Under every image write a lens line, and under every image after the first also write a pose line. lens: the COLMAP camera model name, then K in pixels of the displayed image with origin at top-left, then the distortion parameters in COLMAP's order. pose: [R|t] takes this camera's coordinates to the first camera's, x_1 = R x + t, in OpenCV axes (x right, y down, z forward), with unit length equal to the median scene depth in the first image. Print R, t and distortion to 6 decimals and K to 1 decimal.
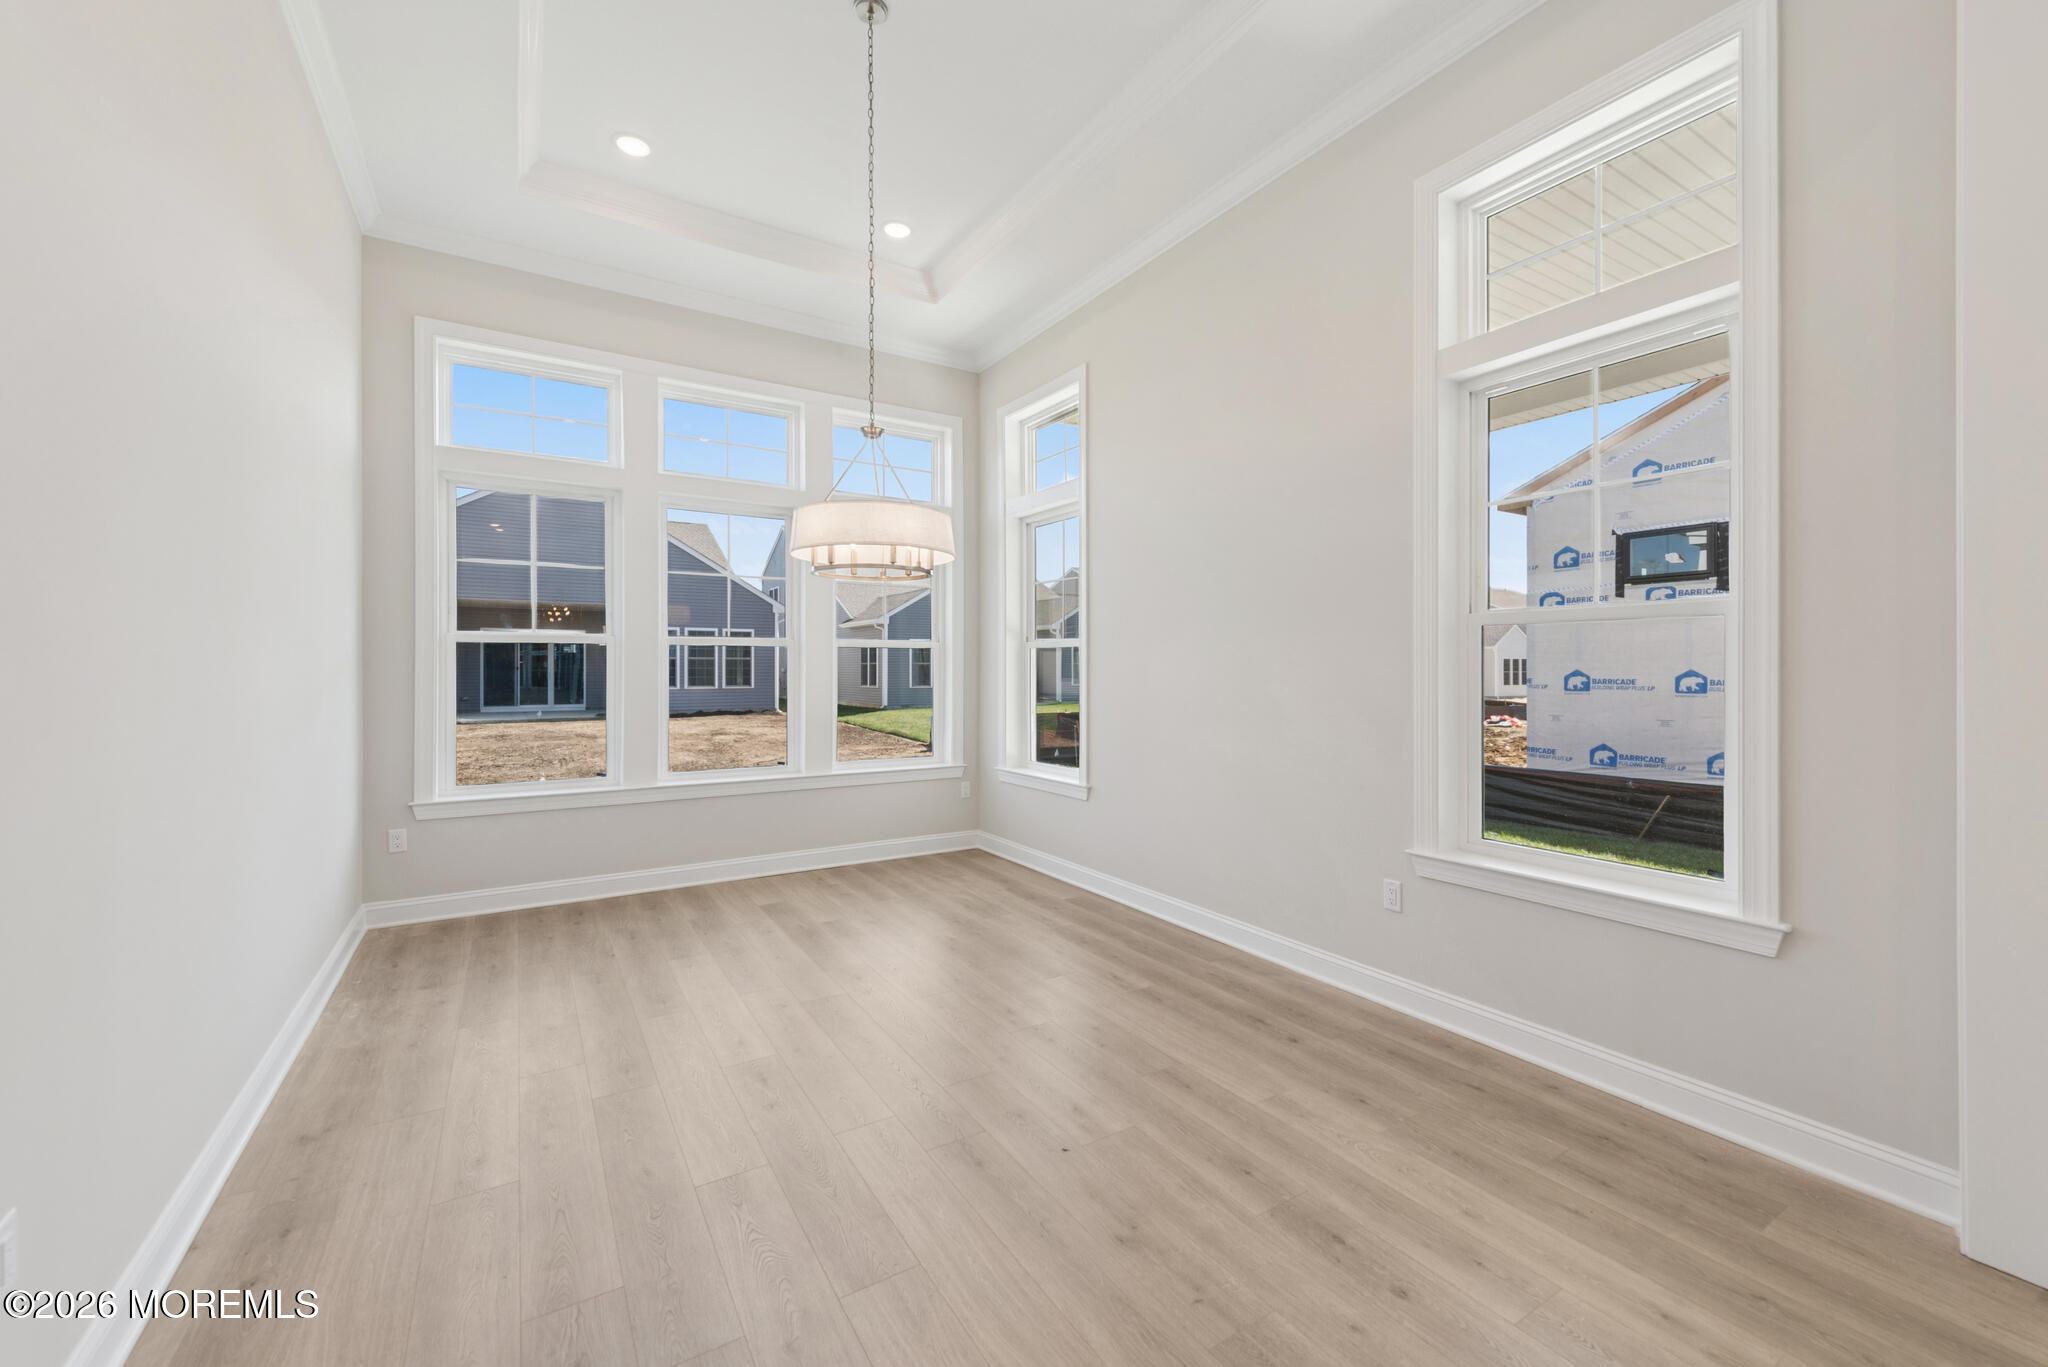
lens RADIAL K [[819.3, 0, 1031.6], [0, 819.3, 673.9], [0, 0, 1]] dist [0.009872, -0.002844]
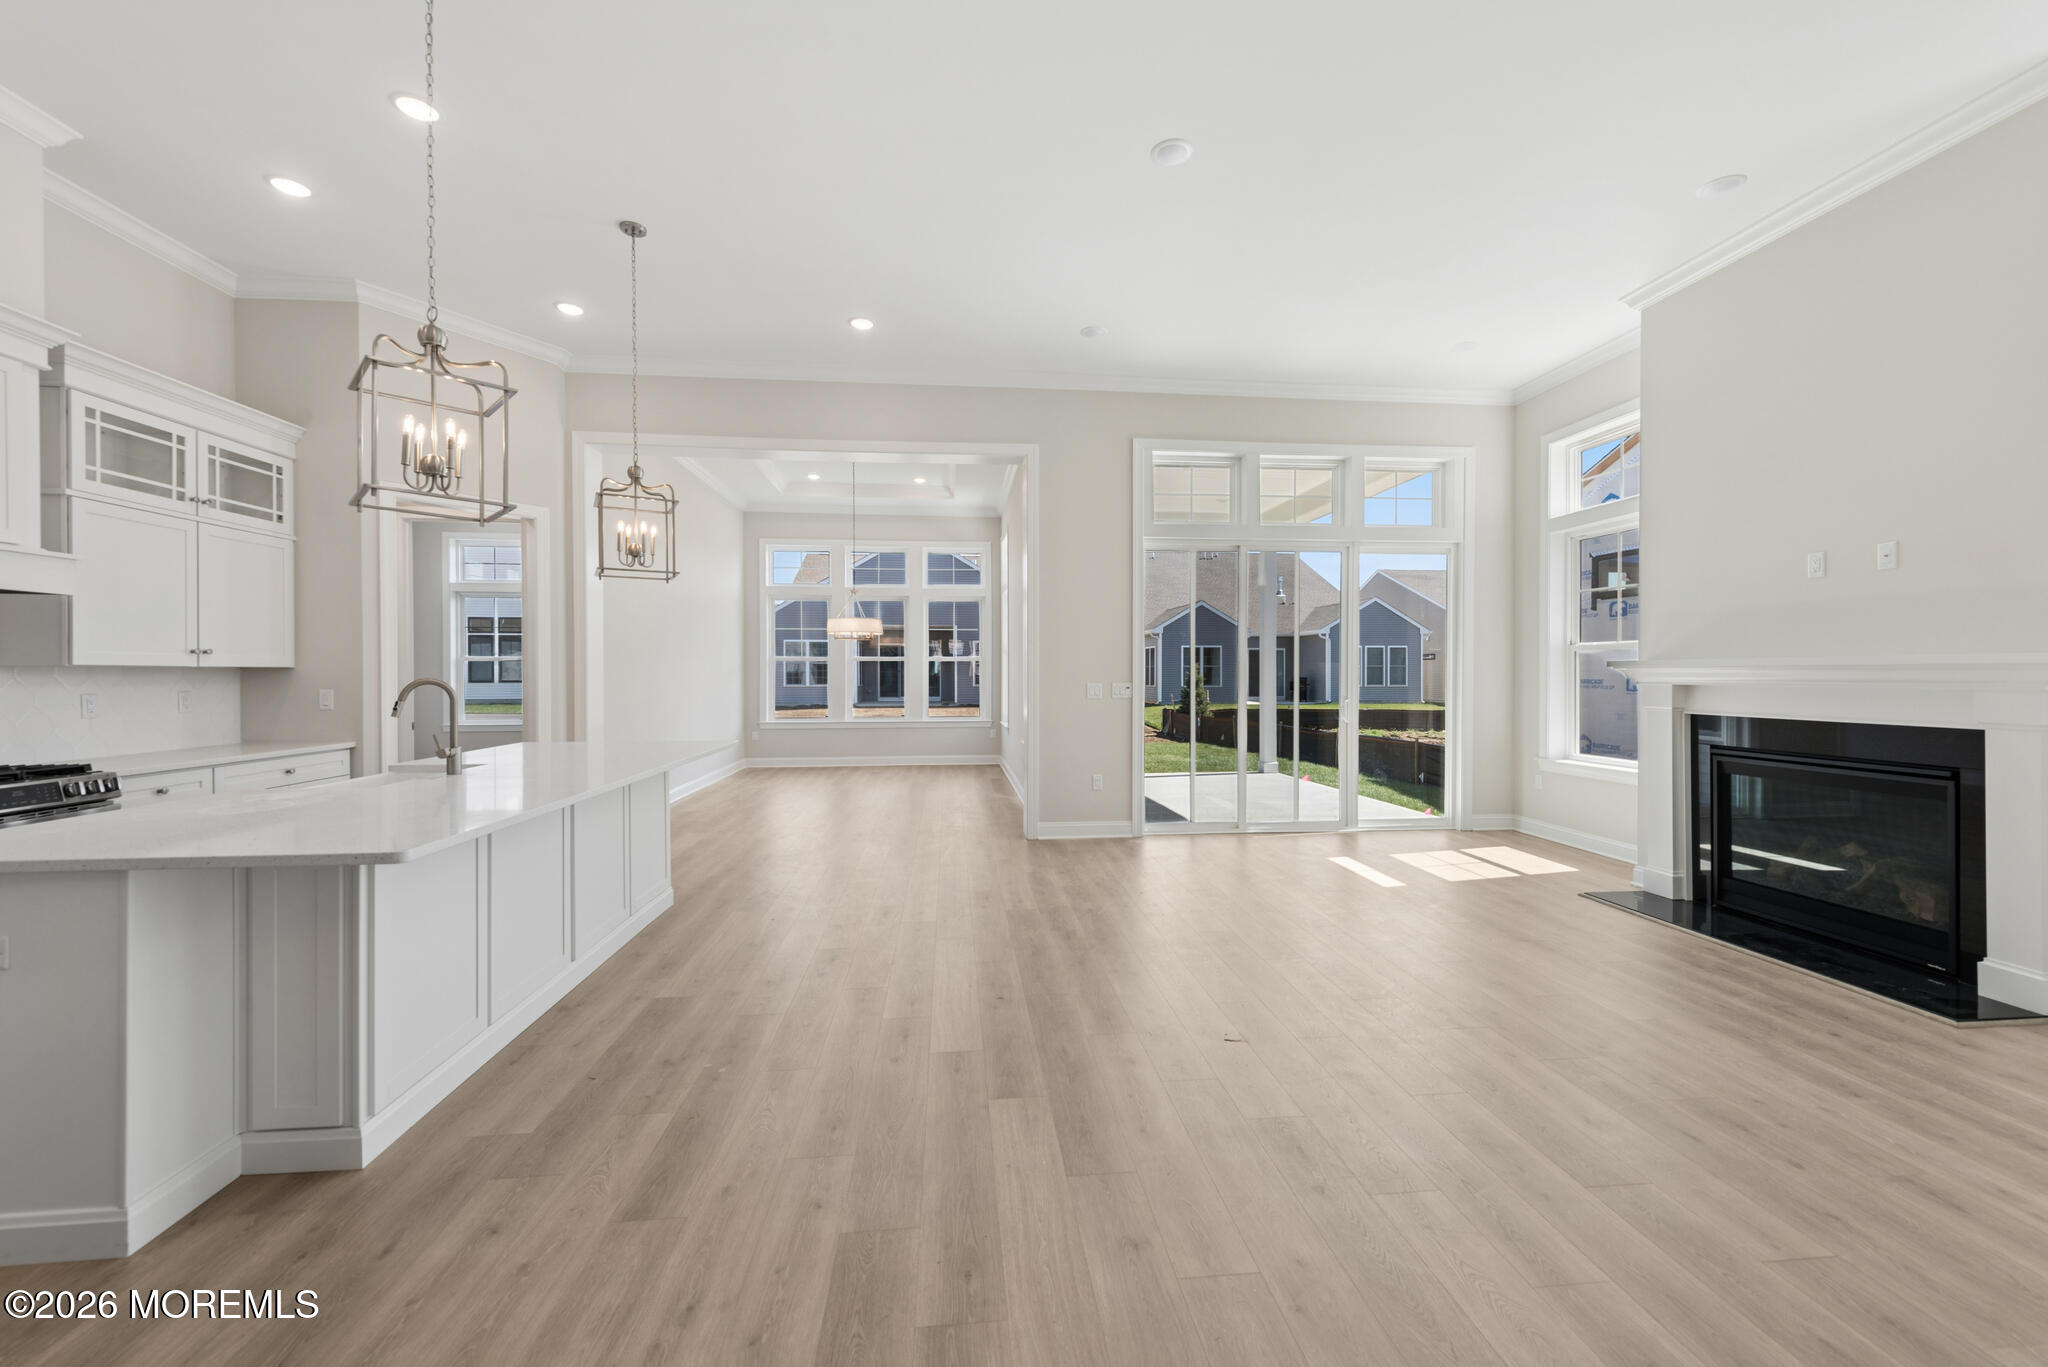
lens RADIAL K [[819.3, 0, 1024.9], [0, 819.3, 679.2], [0, 0, 1]] dist [0.009872, -0.002844]
pose [[0.891402, 0.003681, -0.453198, 0.865842], [-0.002214, 0.999990, 0.003769, 0.004923], [0.453208, -0.002356, 0.891402, -0.690768]]
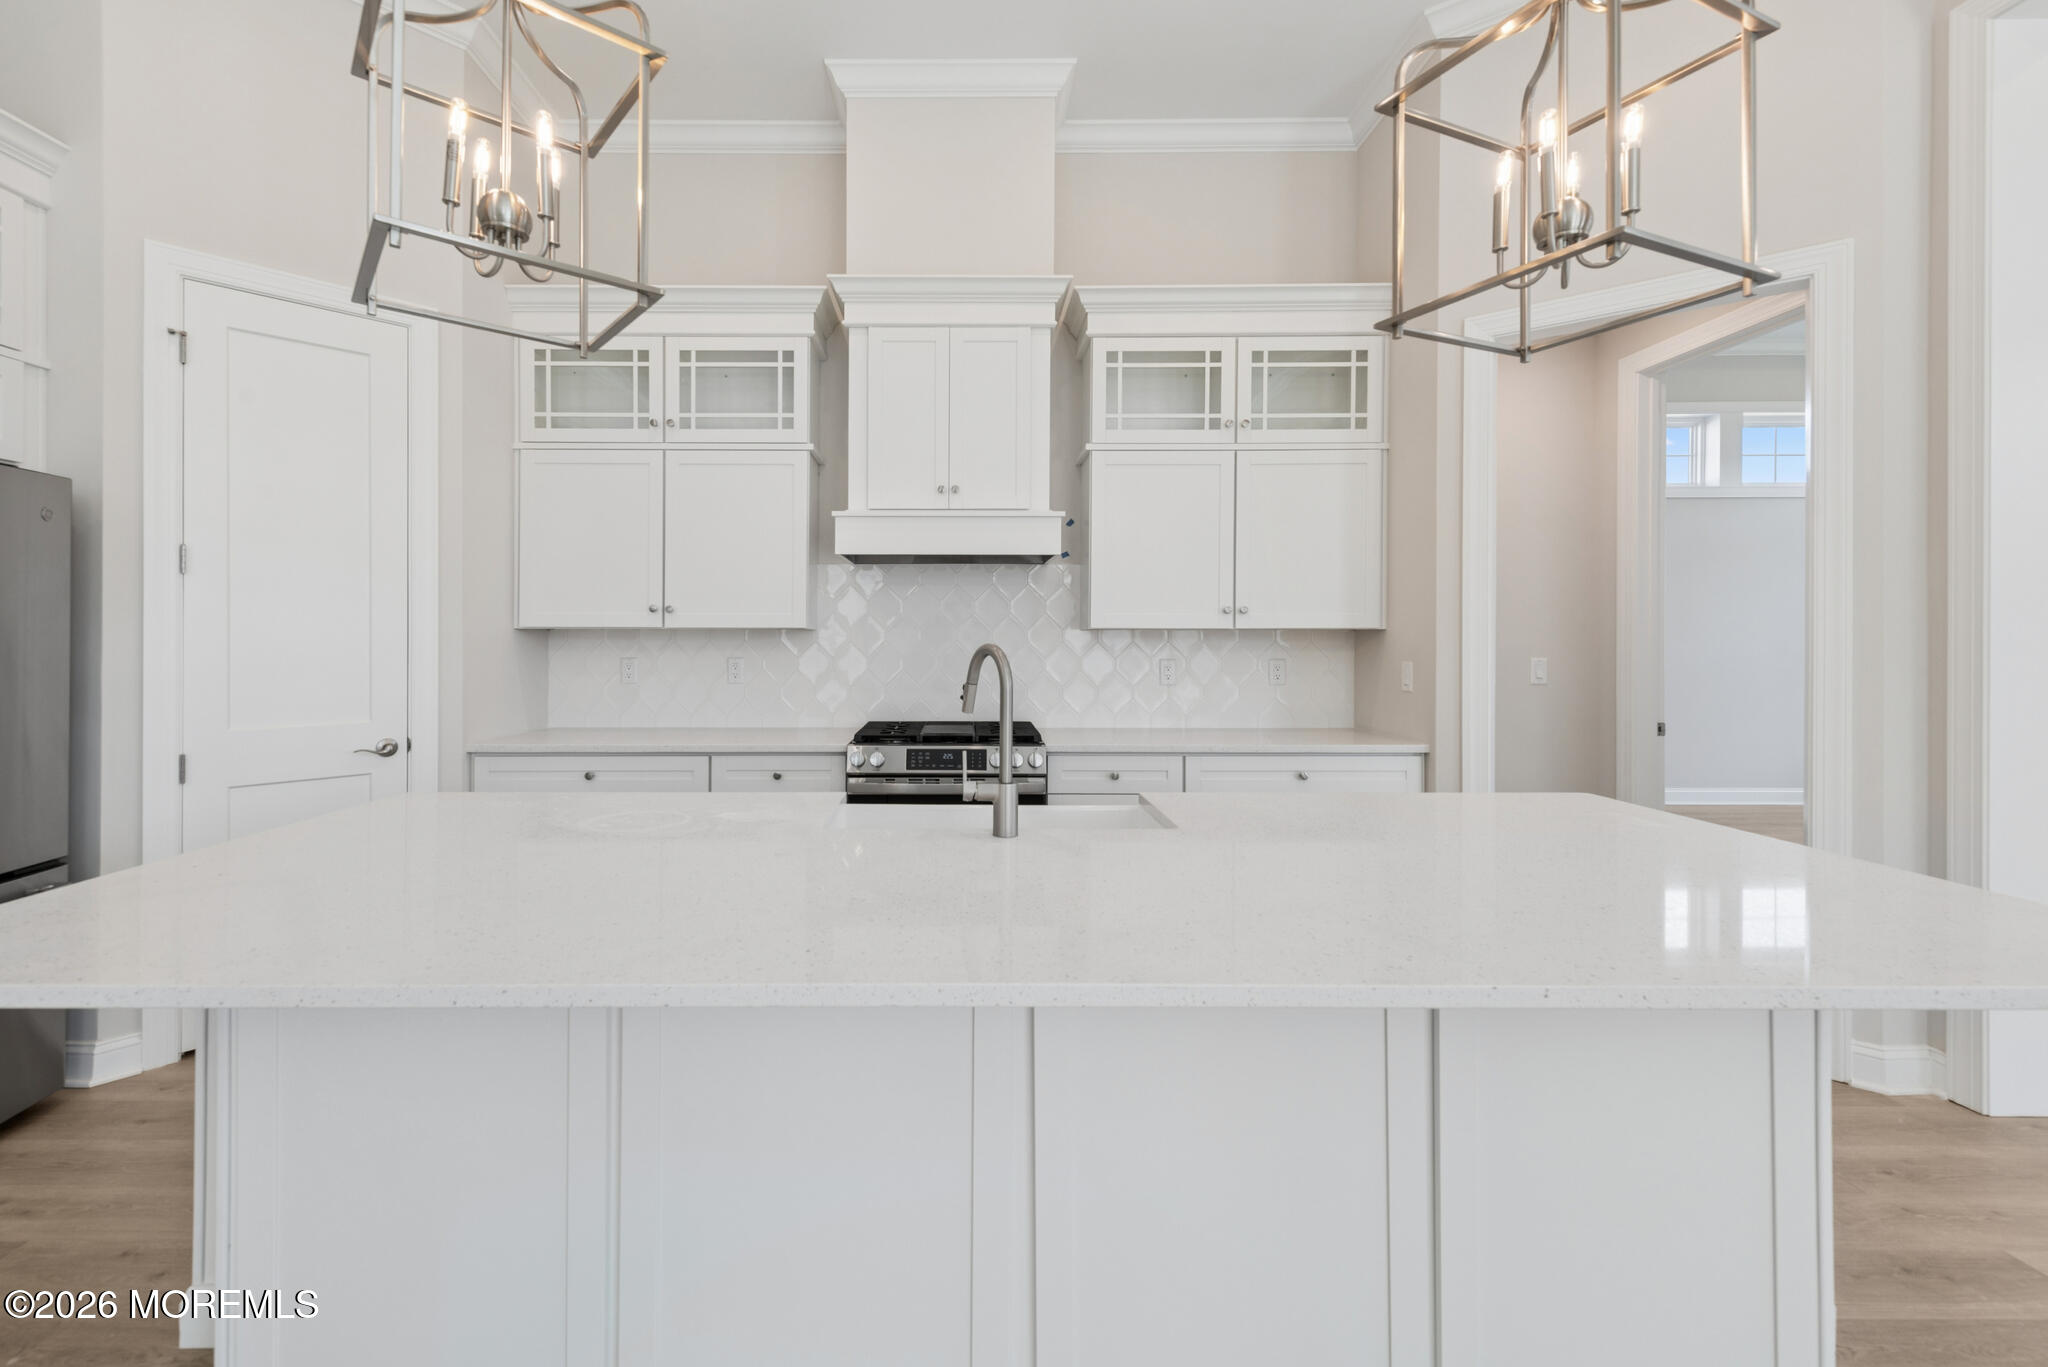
lens RADIAL K [[912.7, 0, 947.2], [0, 912.7, 635.5], [0, 0, 1]] dist [0.014485, 0.000025]
pose [[-0.541516, -0.002811, -0.840686, 0.541791], [-0.002608, 0.999995, -0.001664, 0.004423], [0.840686, 0.001291, -0.541521, -0.184616]]
